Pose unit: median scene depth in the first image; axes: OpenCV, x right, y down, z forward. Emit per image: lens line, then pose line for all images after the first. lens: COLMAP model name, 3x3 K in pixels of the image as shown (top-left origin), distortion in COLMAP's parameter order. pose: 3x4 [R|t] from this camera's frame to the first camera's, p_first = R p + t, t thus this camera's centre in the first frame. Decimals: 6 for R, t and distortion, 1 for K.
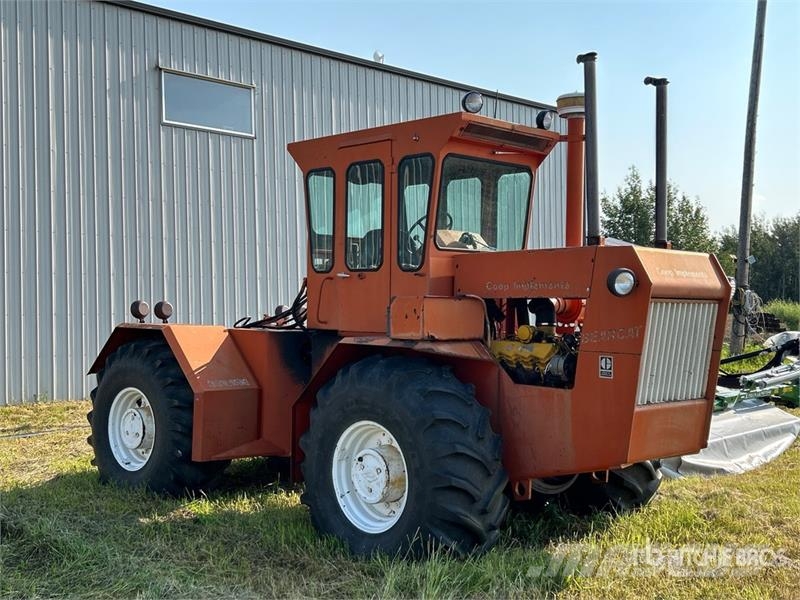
lens RADIAL K [[625.2, 0, 397.0], [0, 625.2, 302.3], [0, 0, 1]] dist [0.067379, -0.097831]
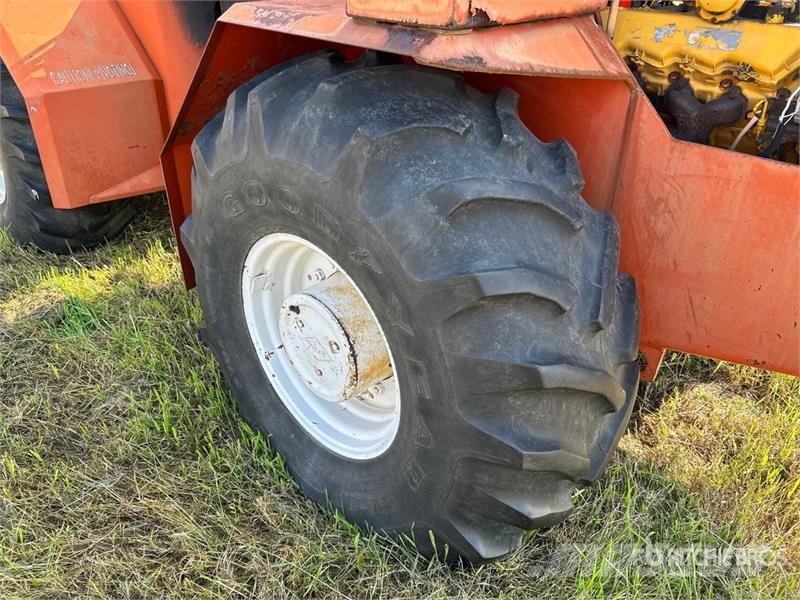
lens RADIAL K [[609.4, 0, 400.0], [0, 609.4, 300.0], [0, 0, 1]] dist [0.073669, -0.080399]
pose [[0.999703, -0.011305, 0.021606, 0.008313], [-0.001354, 0.858942, 0.512072, 0.020160], [-0.024347, -0.511949, 0.858671, 0.637315]]
